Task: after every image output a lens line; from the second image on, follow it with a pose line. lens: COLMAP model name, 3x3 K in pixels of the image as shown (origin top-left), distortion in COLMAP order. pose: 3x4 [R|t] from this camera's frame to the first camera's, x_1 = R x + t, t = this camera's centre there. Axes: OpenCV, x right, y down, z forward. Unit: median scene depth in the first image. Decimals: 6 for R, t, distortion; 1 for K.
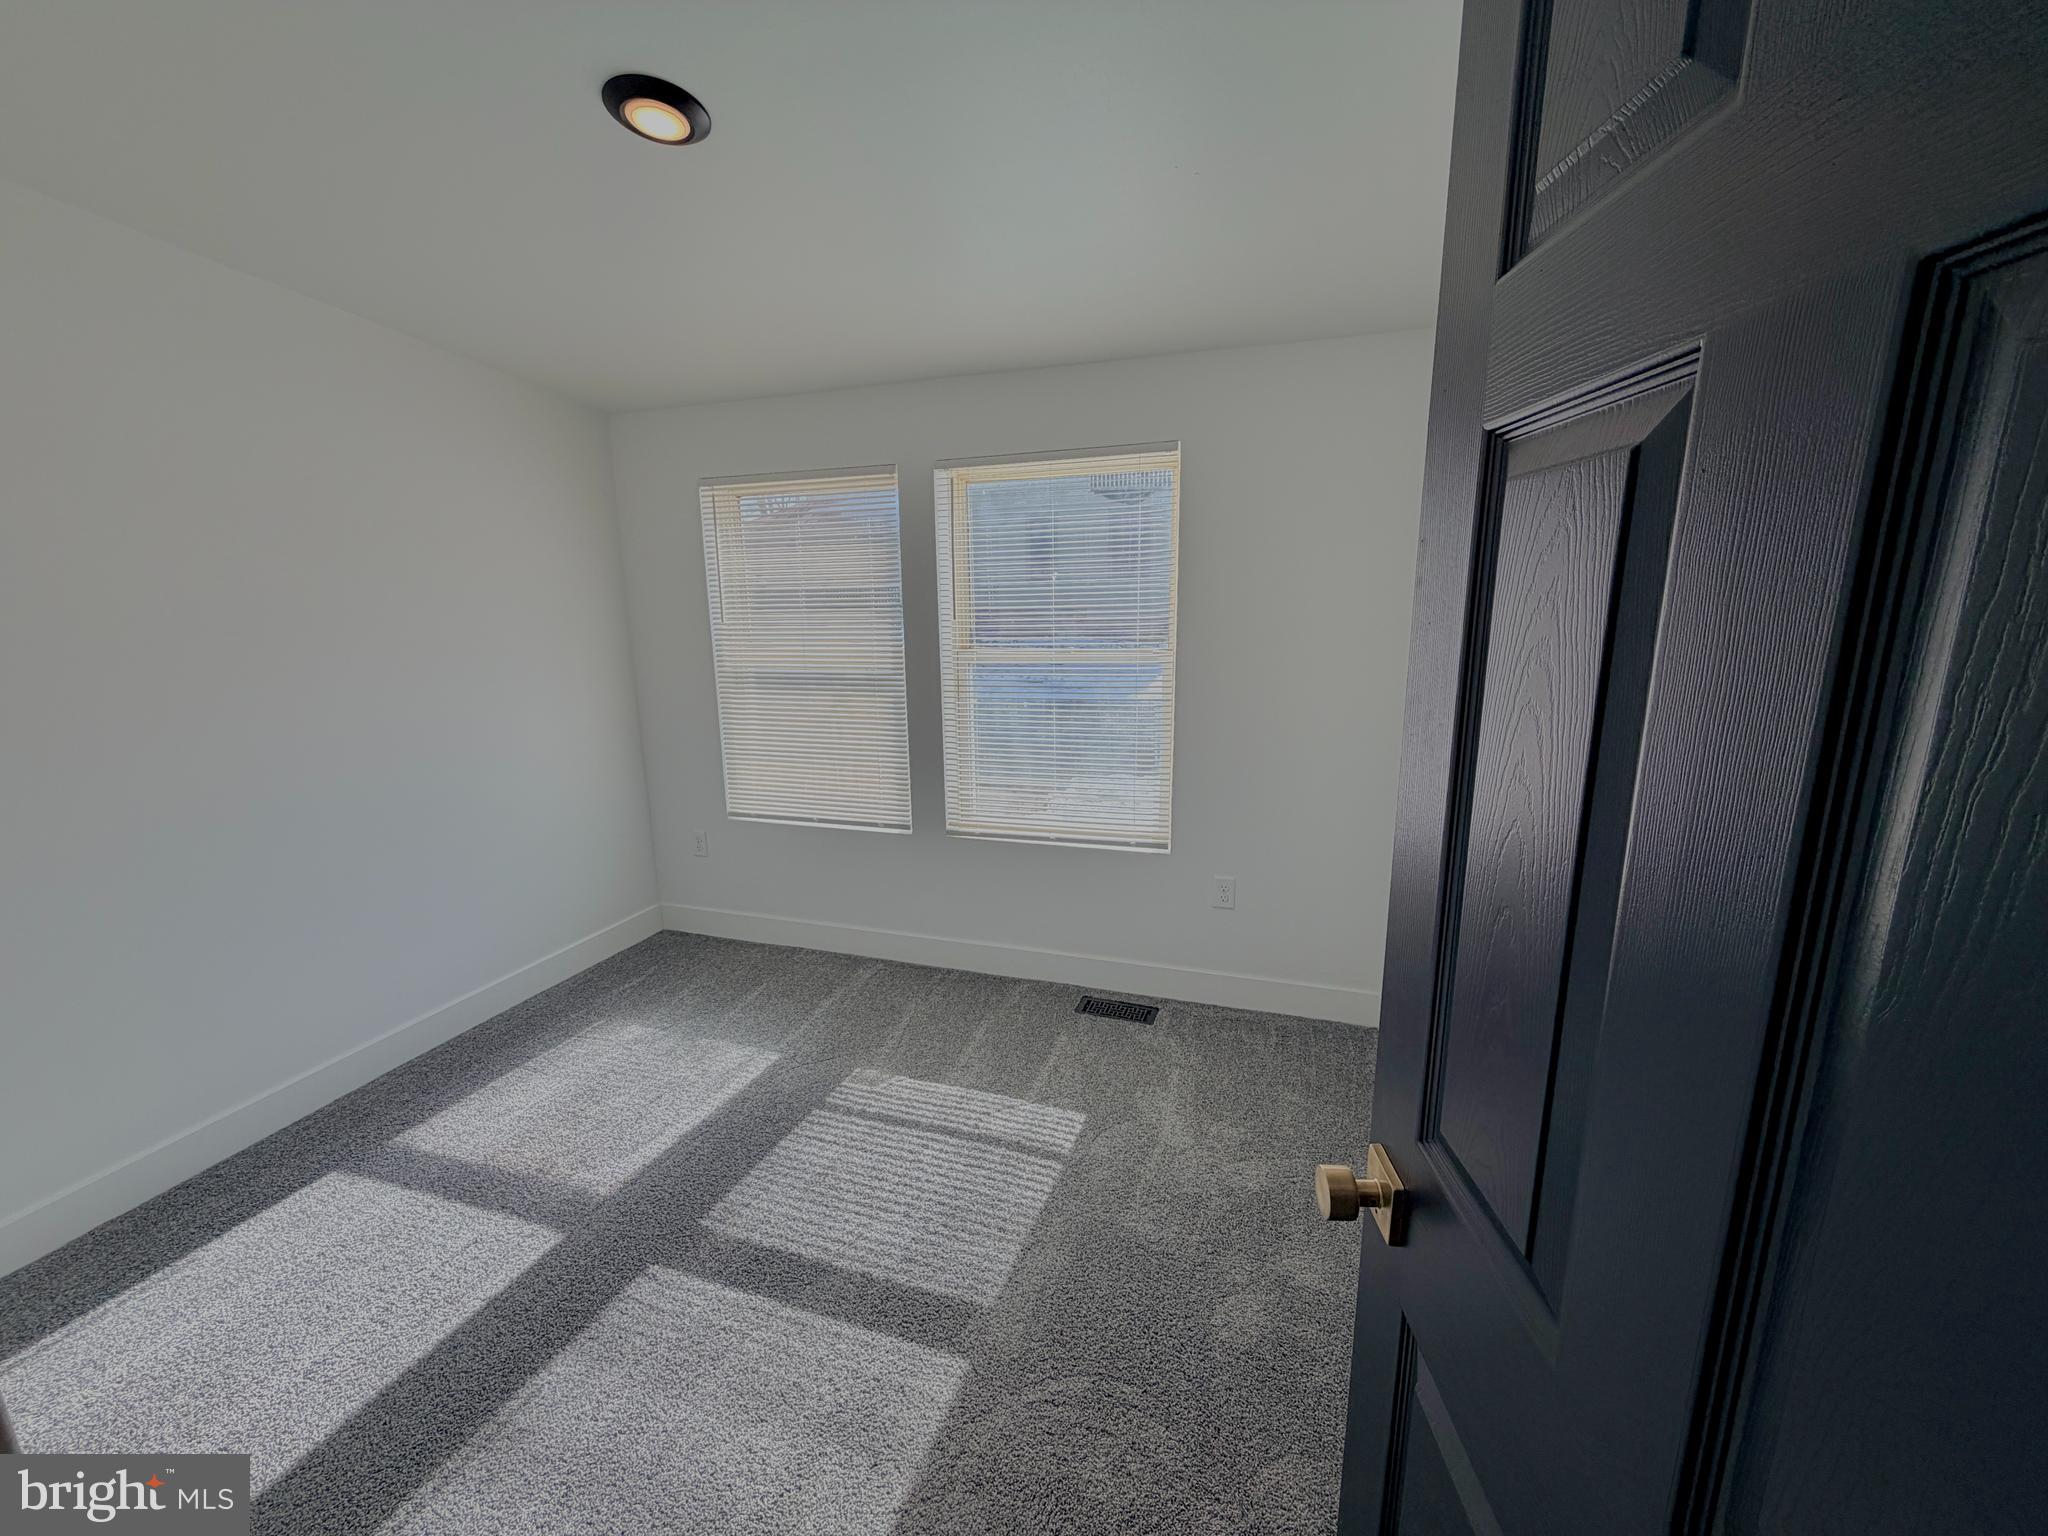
lens RADIAL K [[817.0, 0, 1022.1], [0, 817.0, 764.1], [0, 0, 1]] dist [-0.000874, -0.000432]
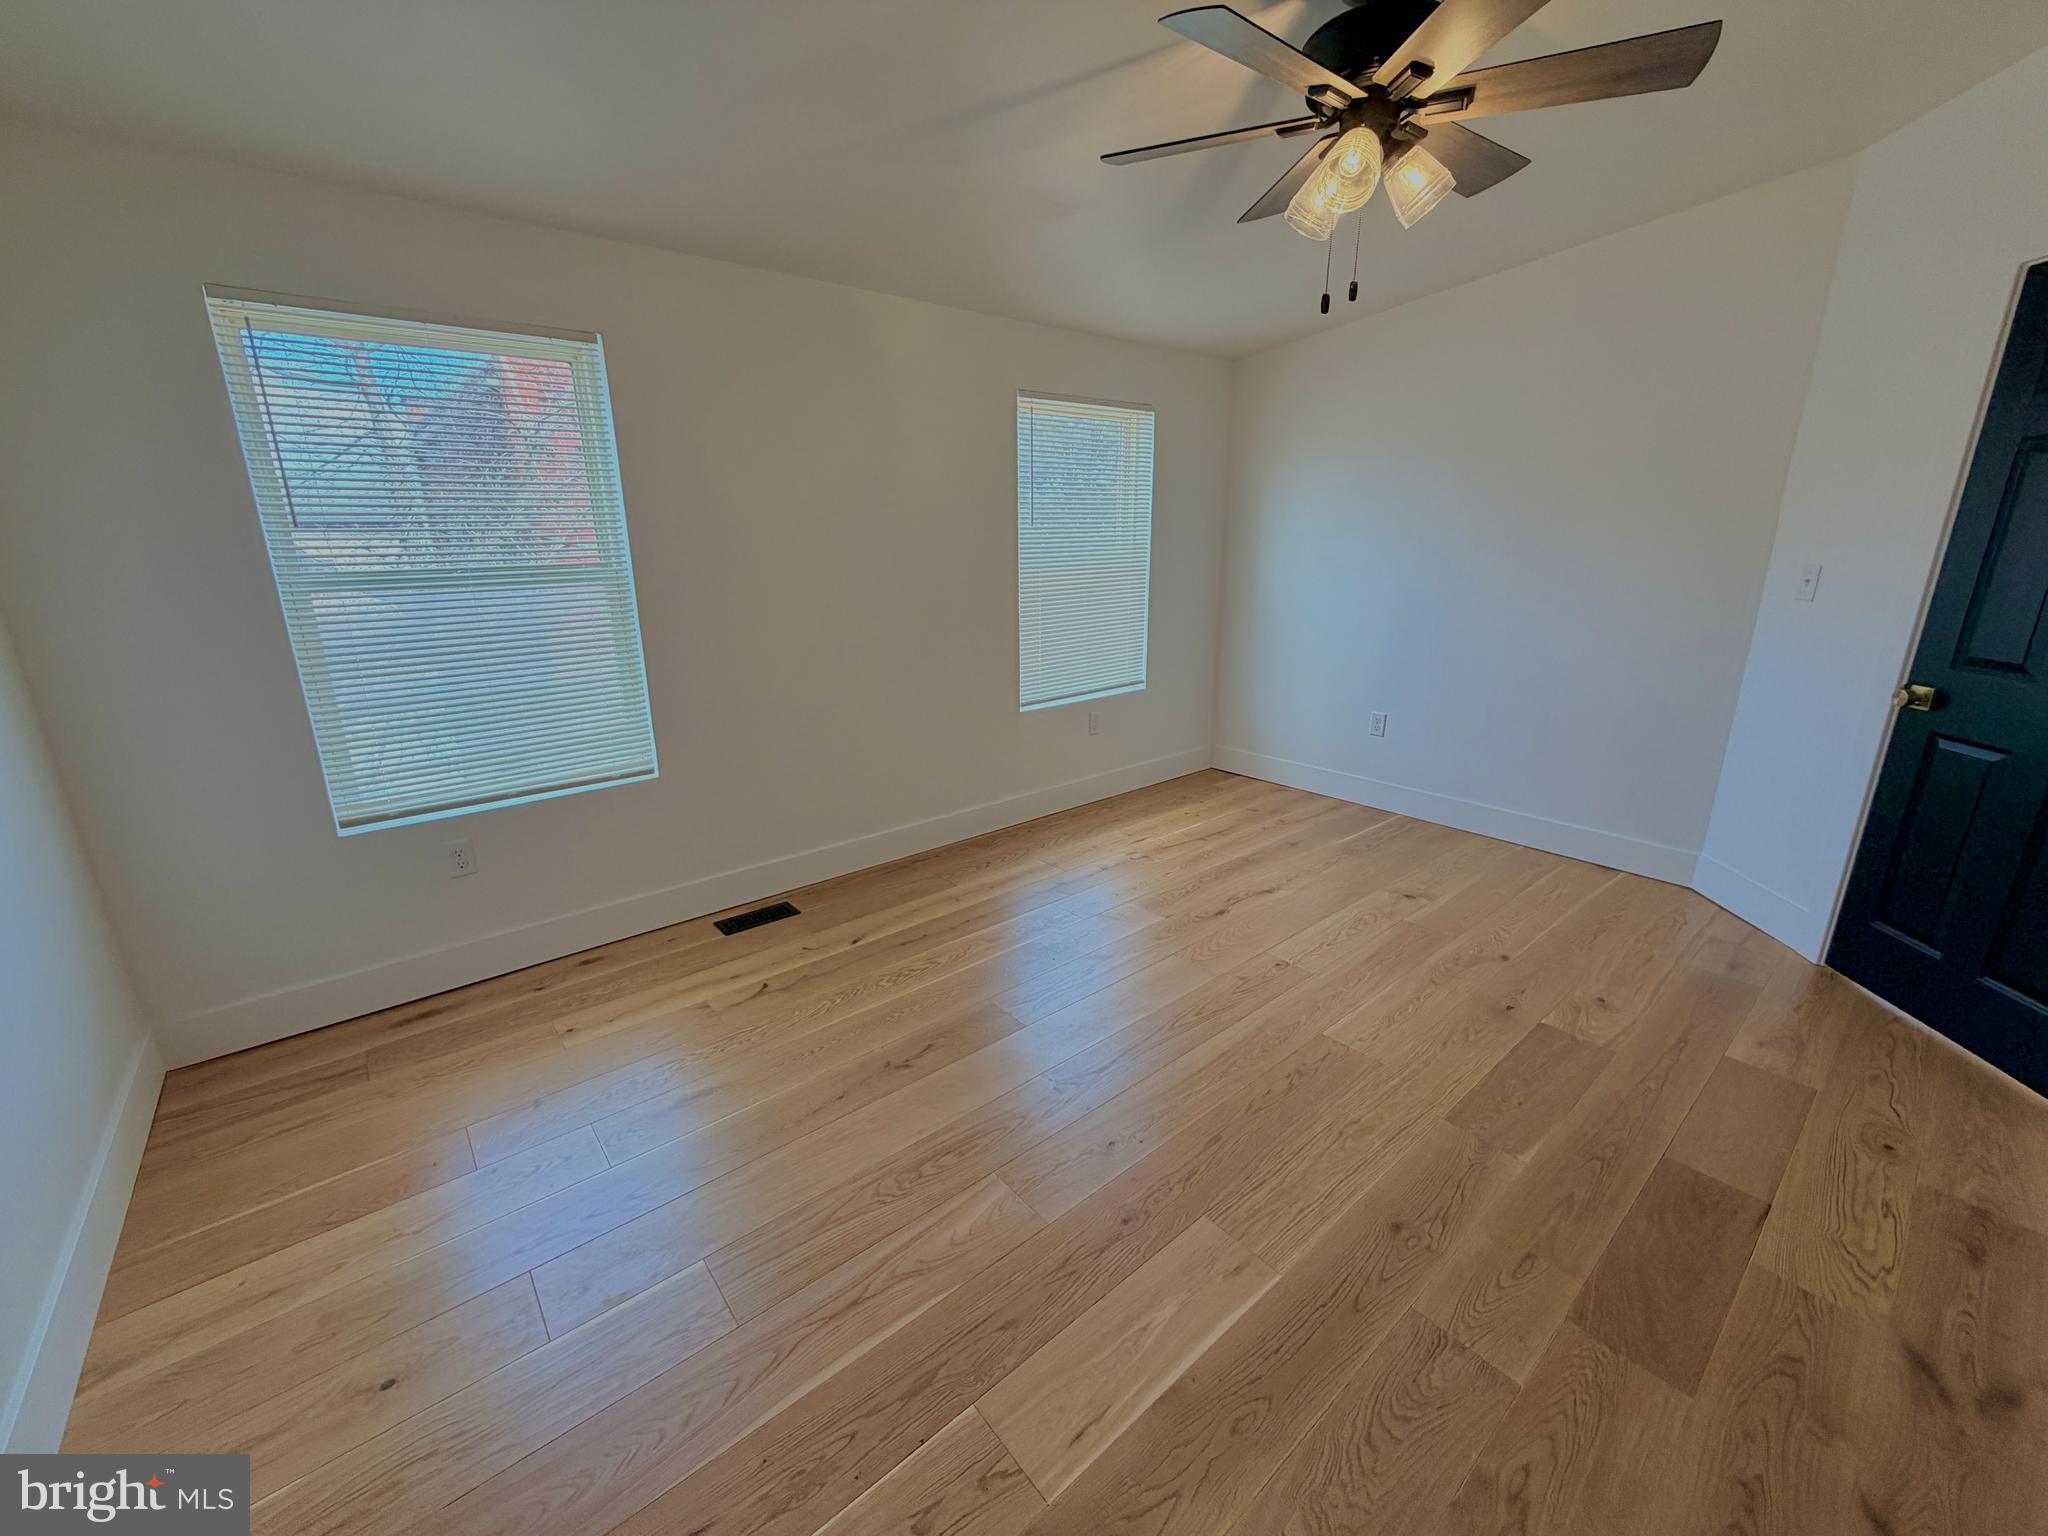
lens RADIAL K [[817.0, 0, 1022.1], [0, 817.0, 764.1], [0, 0, 1]] dist [-0.000874, -0.000432]
pose [[0.529821, -0.237263, 0.814246, -0.505604], [0.151612, 0.971103, 0.184318, -0.024092], [-0.834448, 0.025794, 0.550482, 0.150767]]
